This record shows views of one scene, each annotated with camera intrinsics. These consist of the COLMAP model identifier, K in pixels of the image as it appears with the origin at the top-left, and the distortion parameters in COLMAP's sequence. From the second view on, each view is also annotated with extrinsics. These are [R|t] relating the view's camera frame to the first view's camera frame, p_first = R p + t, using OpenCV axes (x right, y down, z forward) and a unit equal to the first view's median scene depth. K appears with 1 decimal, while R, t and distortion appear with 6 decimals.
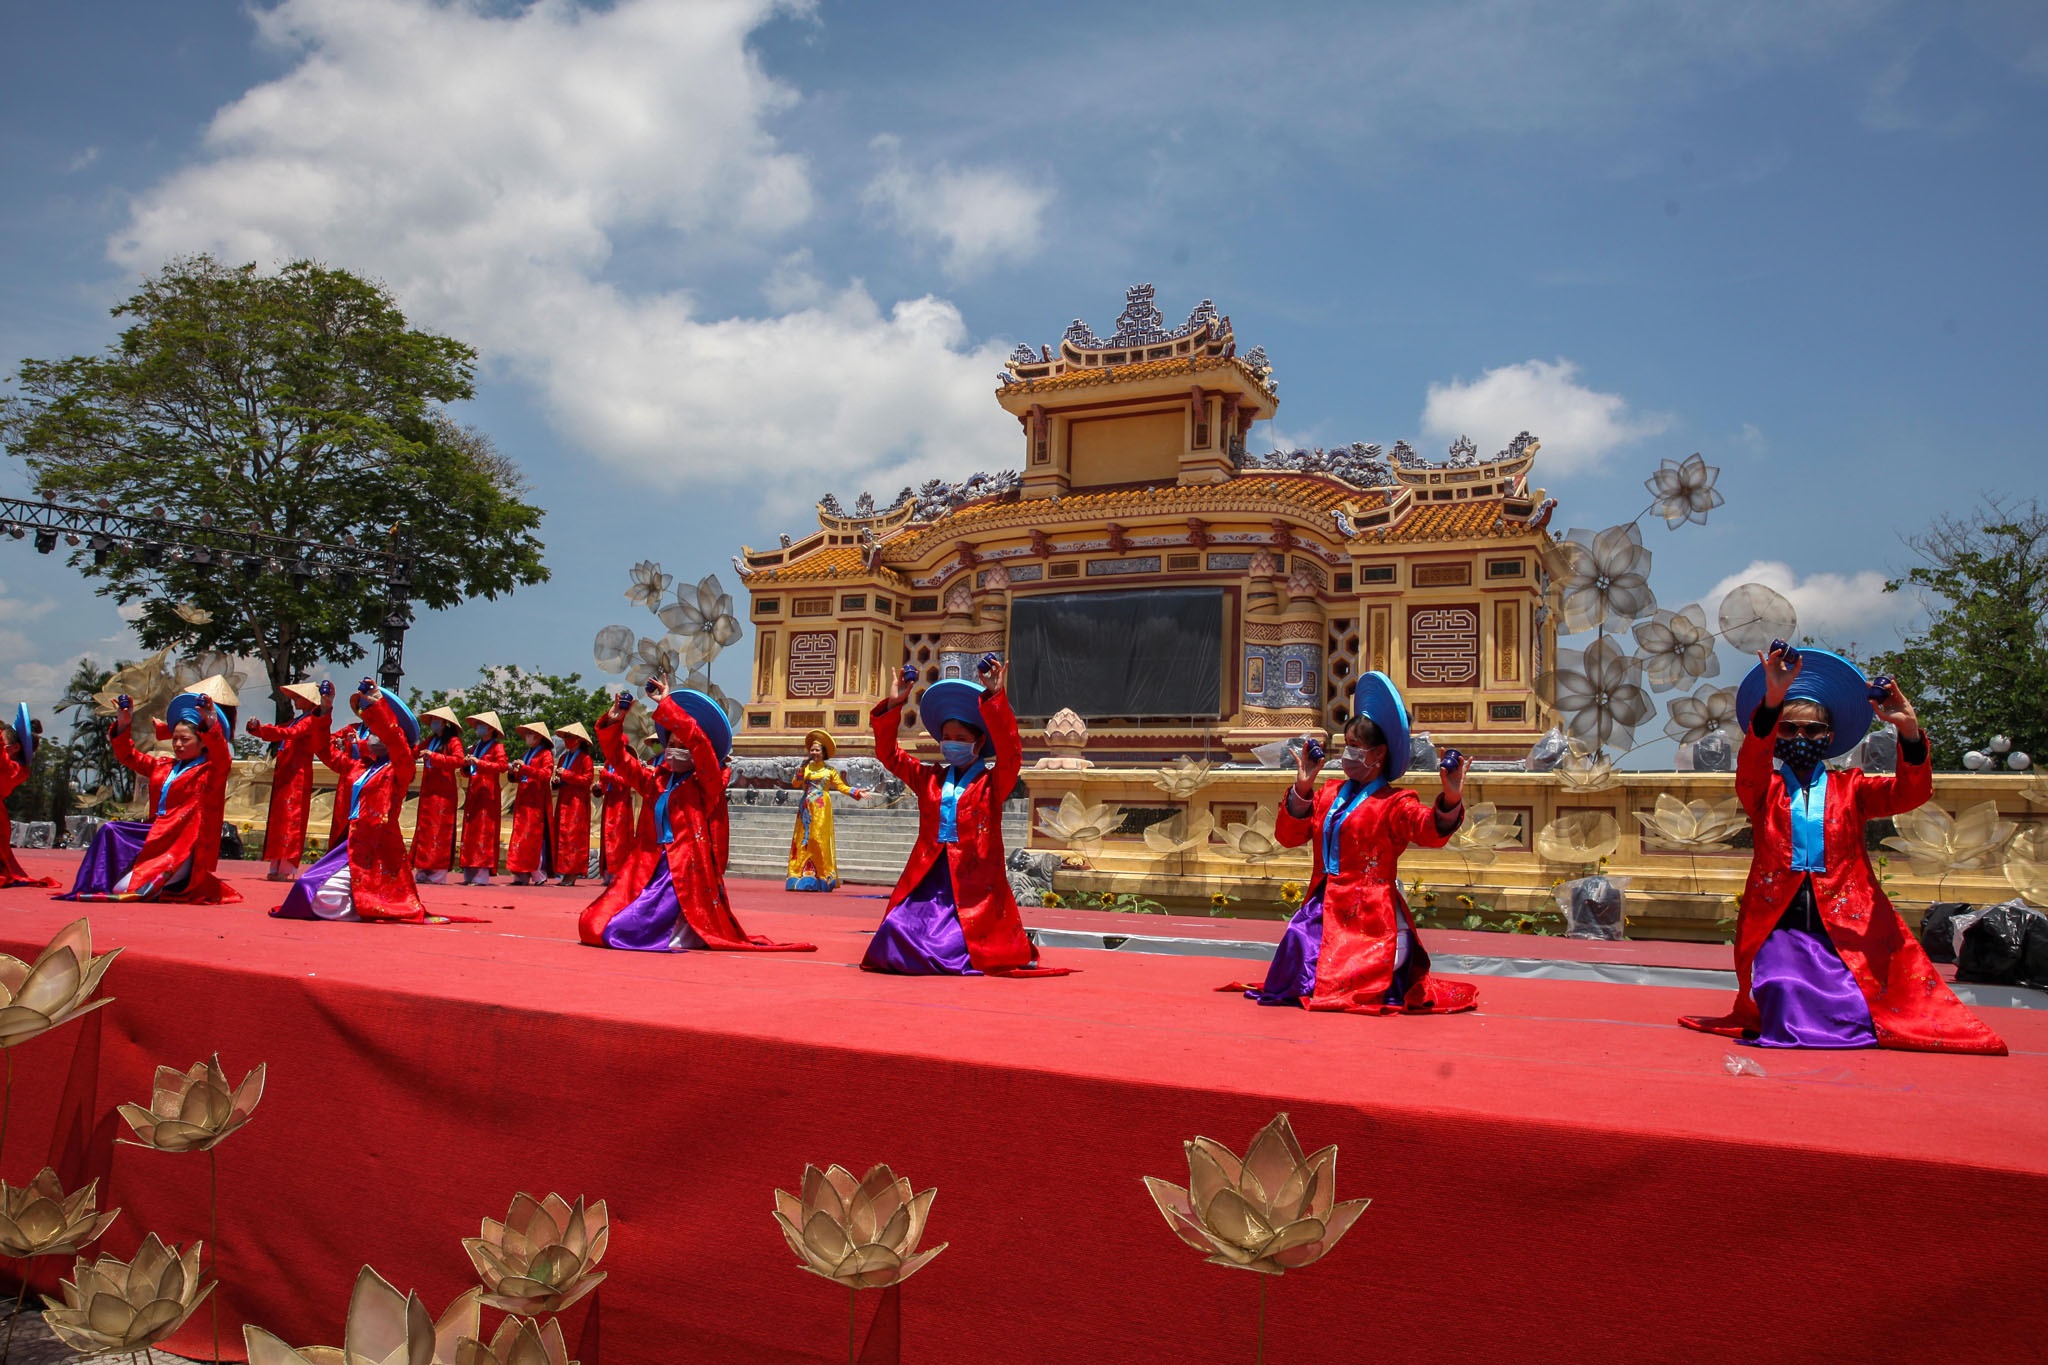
lens RADIAL K [[1479.3, 0, 1024.0], [0, 1479.3, 682.5], [0, 0, 1]] dist [-0.115648, 0.103032]
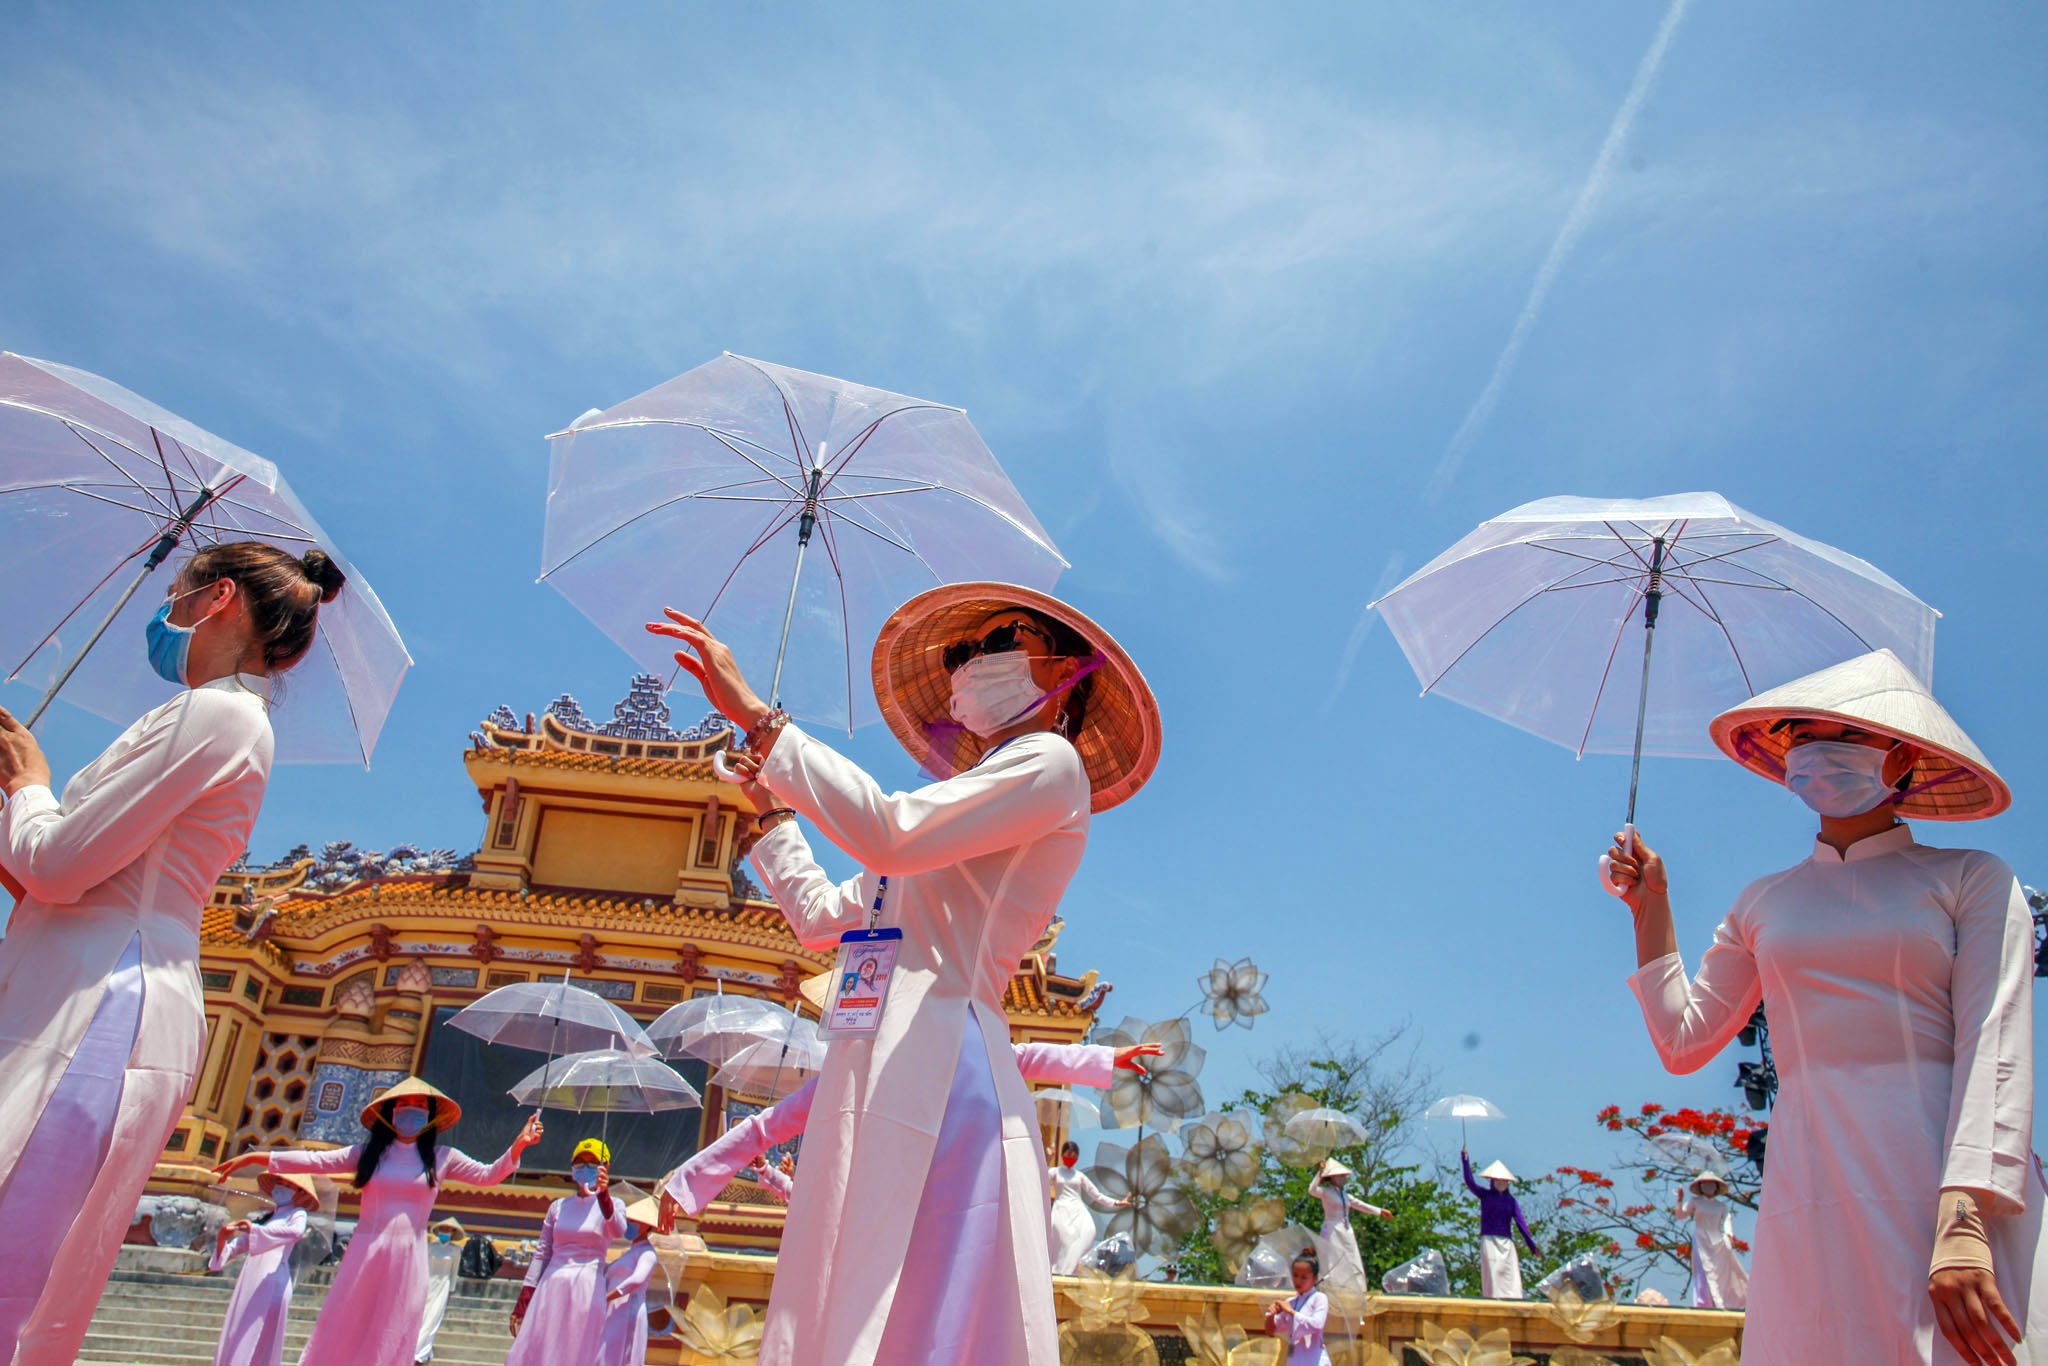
lens RADIAL K [[1479.3, 0, 1024.0], [0, 1479.3, 683.0], [0, 0, 1]] dist [-0.115648, 0.103032]
pose [[0.842577, 0.244652, 0.479801, -0.166321], [-0.084624, 0.939944, -0.330672, 0.011657], [-0.531885, 0.238014, 0.812679, 0.160197]]
